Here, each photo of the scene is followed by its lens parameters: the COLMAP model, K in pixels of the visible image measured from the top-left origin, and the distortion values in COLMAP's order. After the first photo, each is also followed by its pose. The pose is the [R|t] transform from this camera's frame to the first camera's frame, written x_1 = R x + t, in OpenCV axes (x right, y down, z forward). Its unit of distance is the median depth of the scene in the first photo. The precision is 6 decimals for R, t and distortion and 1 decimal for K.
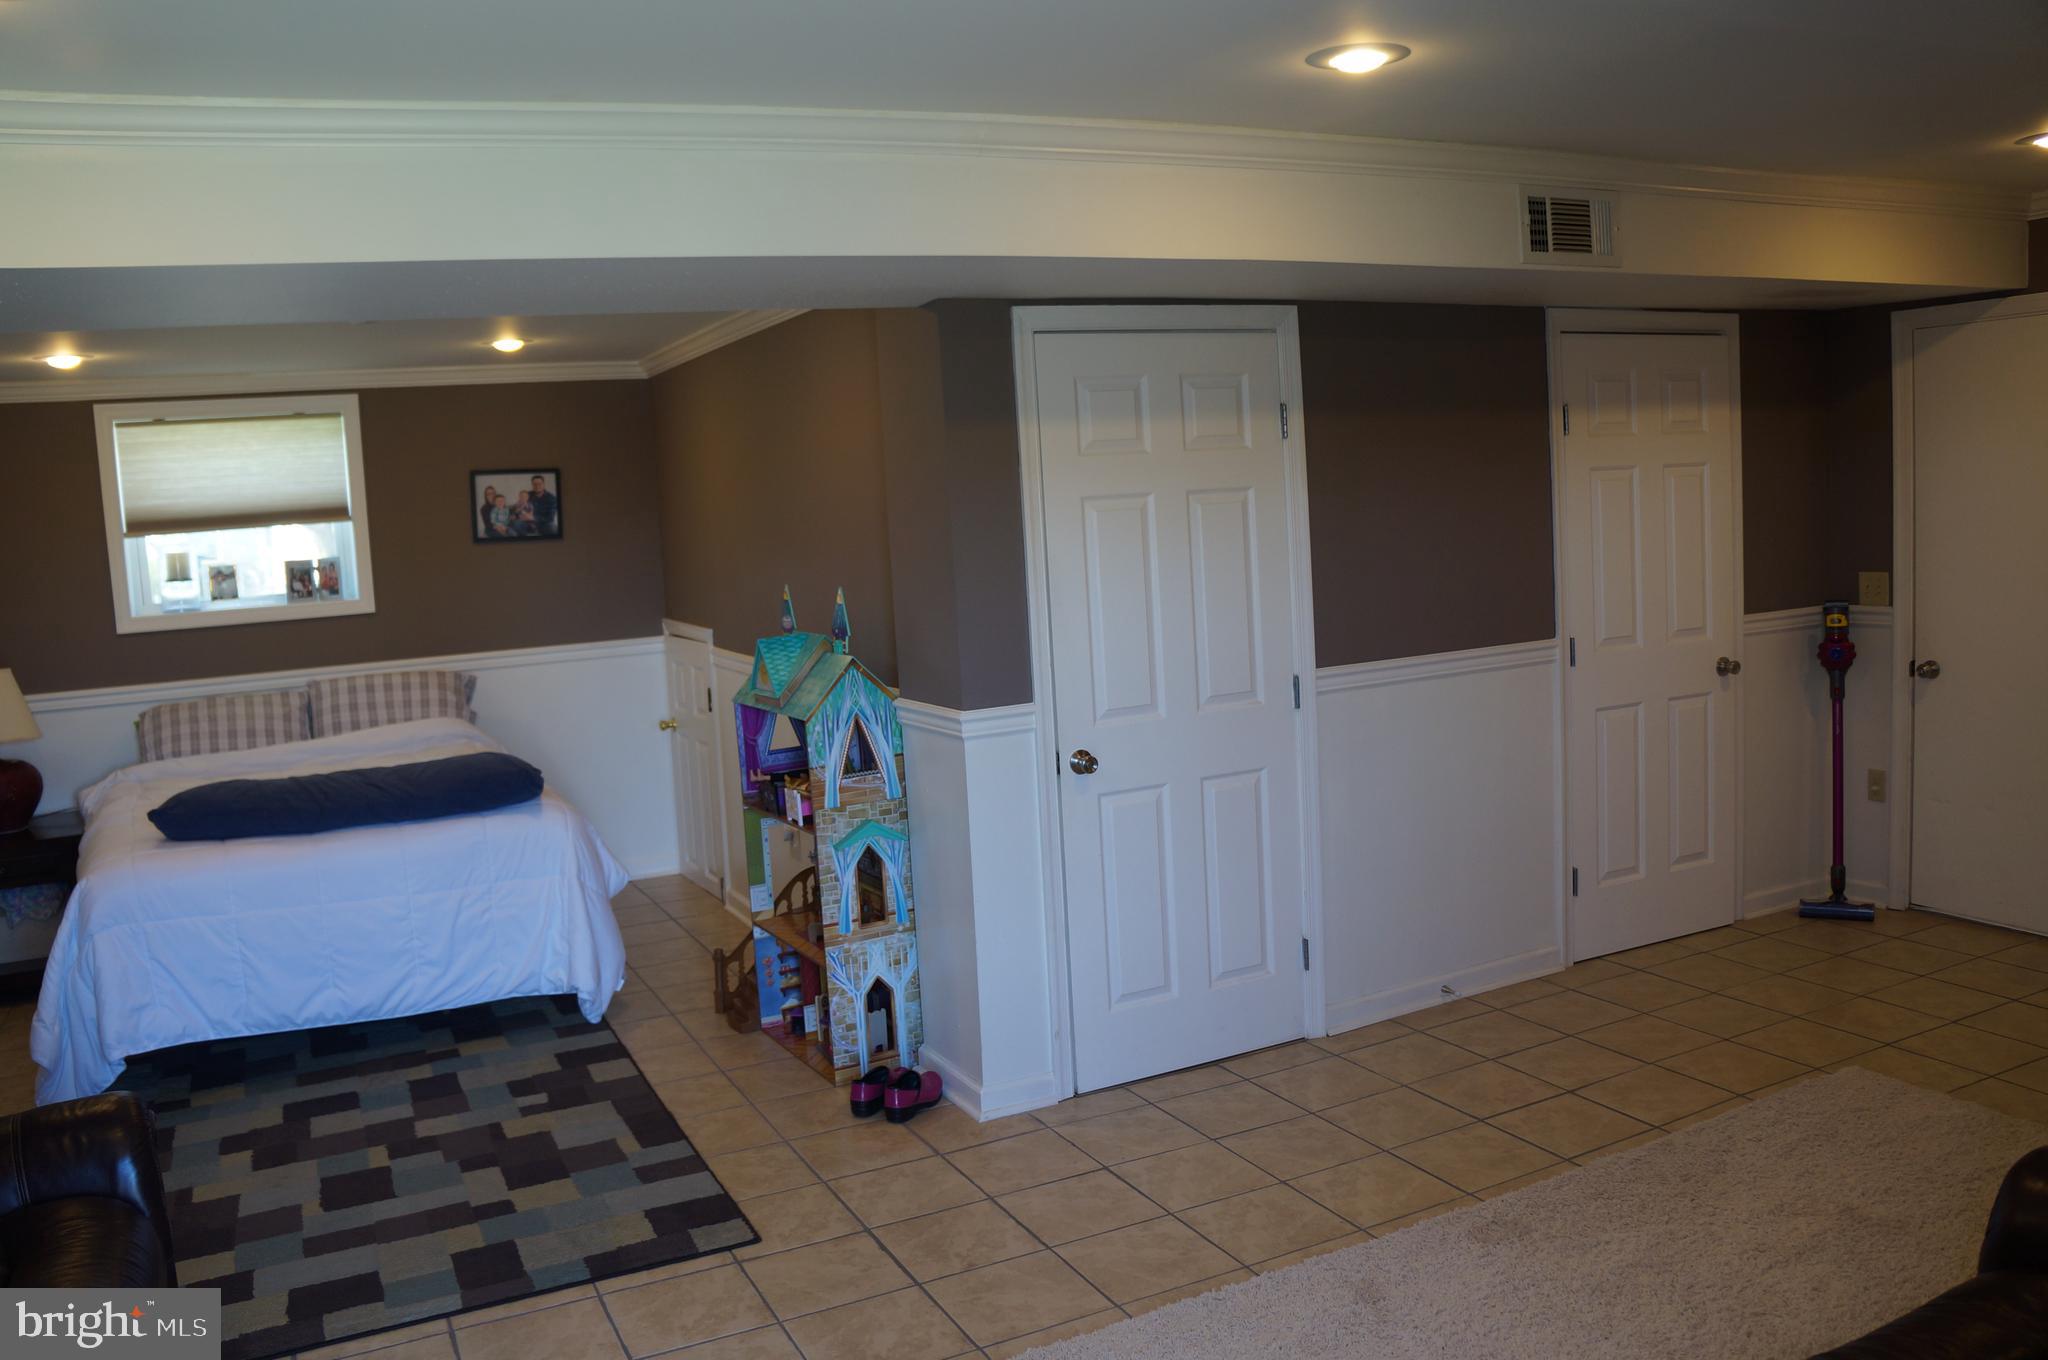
lens RADIAL K [[1570.2, 0, 1039.6], [0, 1570.2, 675.7], [0, 0, 1]] dist [-0.188842, 0.121685]
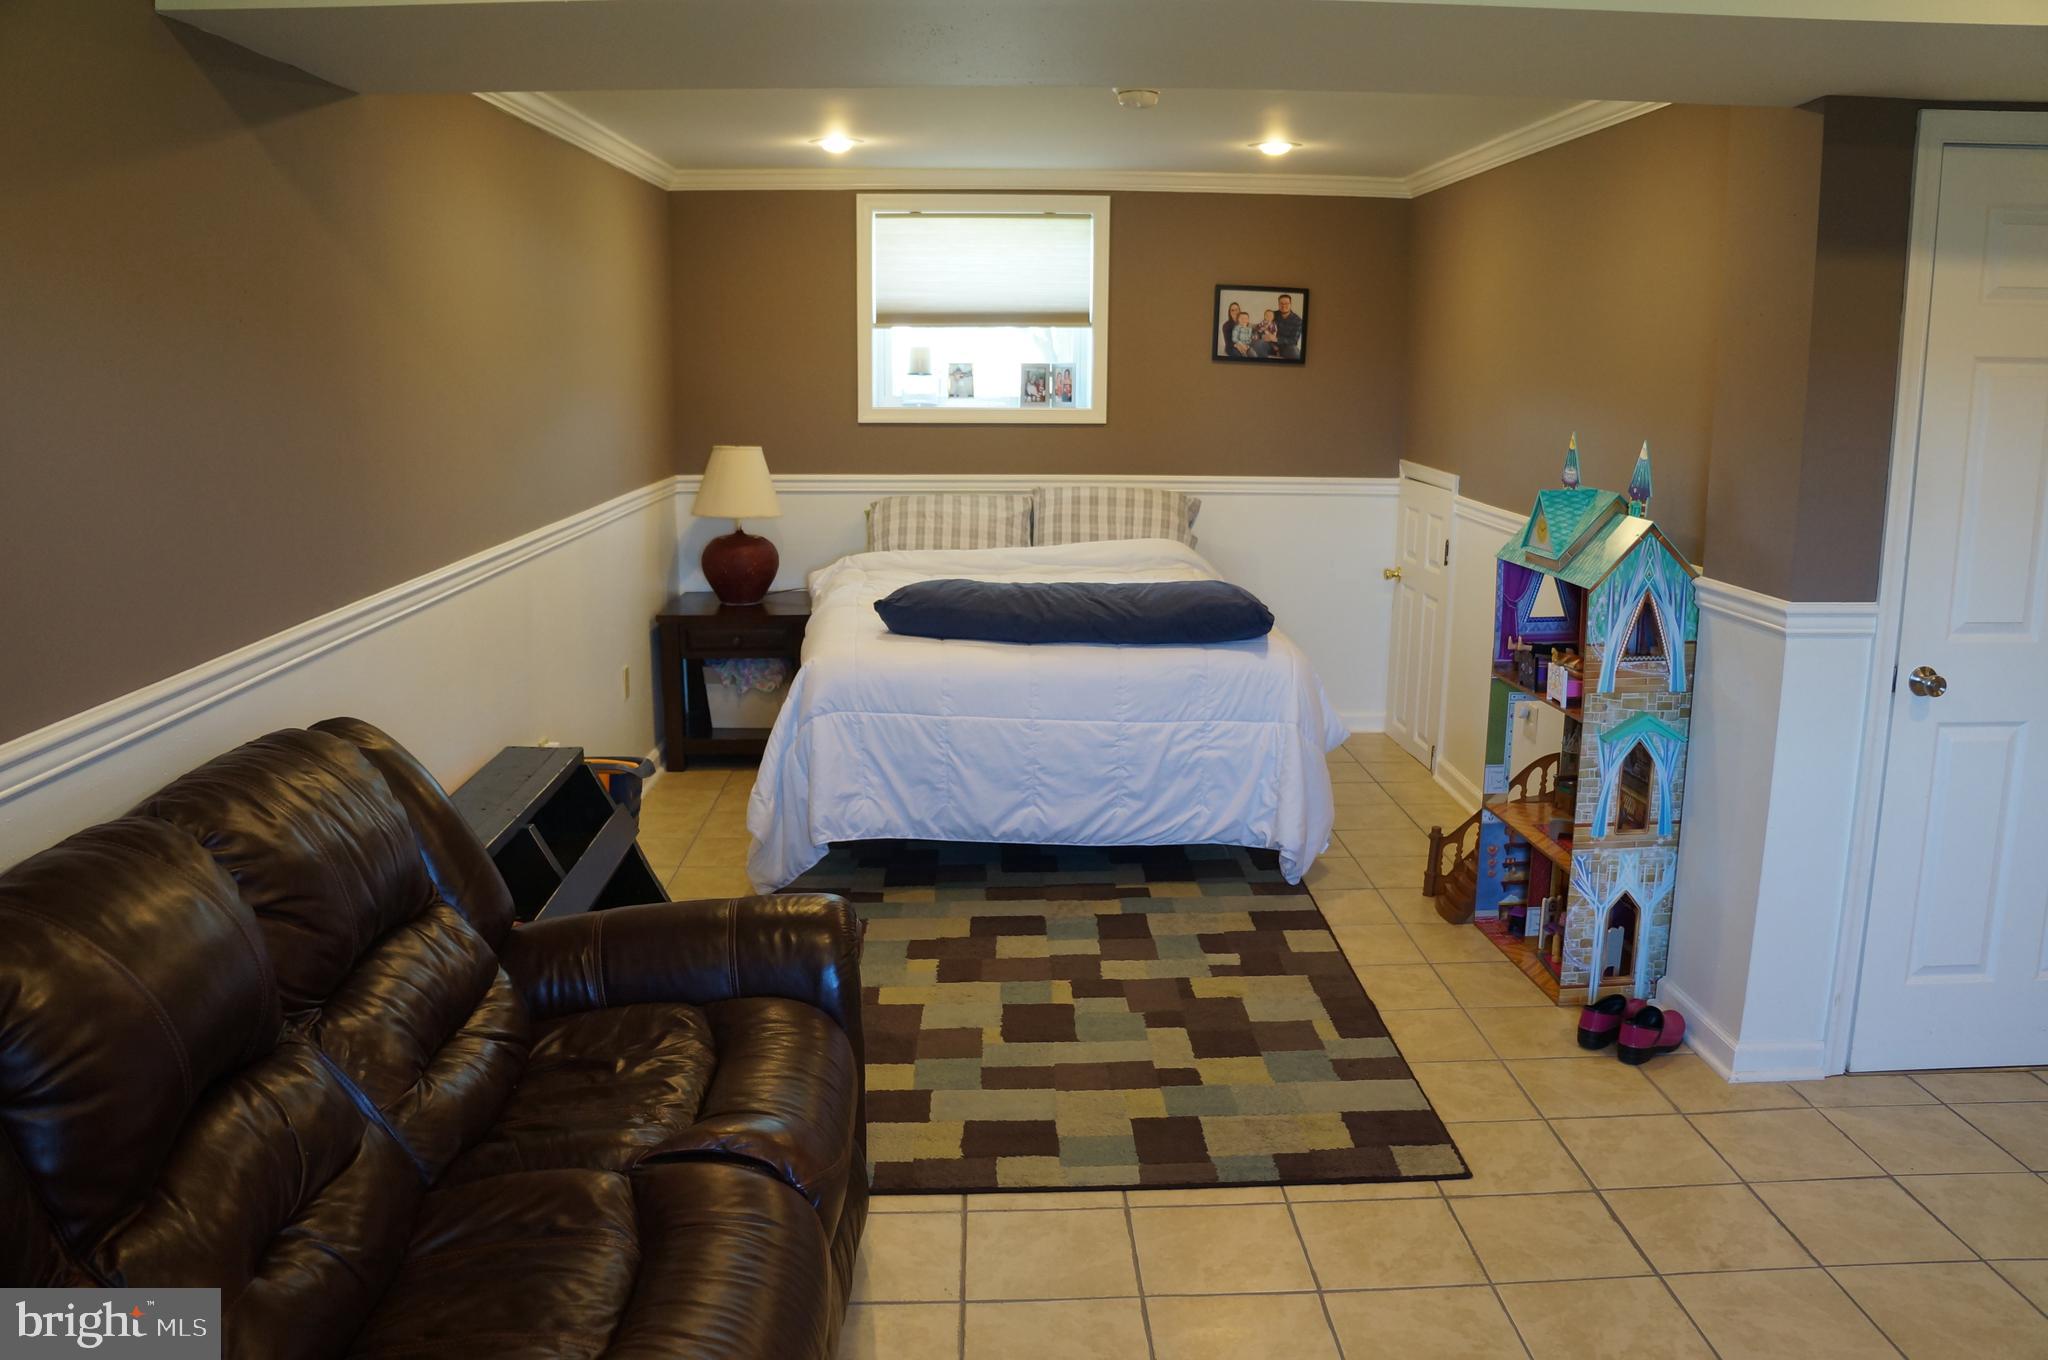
lens RADIAL K [[1570.2, 0, 1039.6], [0, 1570.2, 675.7], [0, 0, 1]] dist [-0.188842, 0.121685]
pose [[0.905115, 0.140653, -0.401228, -0.070340], [-0.102128, 0.987990, 0.115958, 0.007820], [0.412719, -0.063979, 0.908609, 0.089390]]
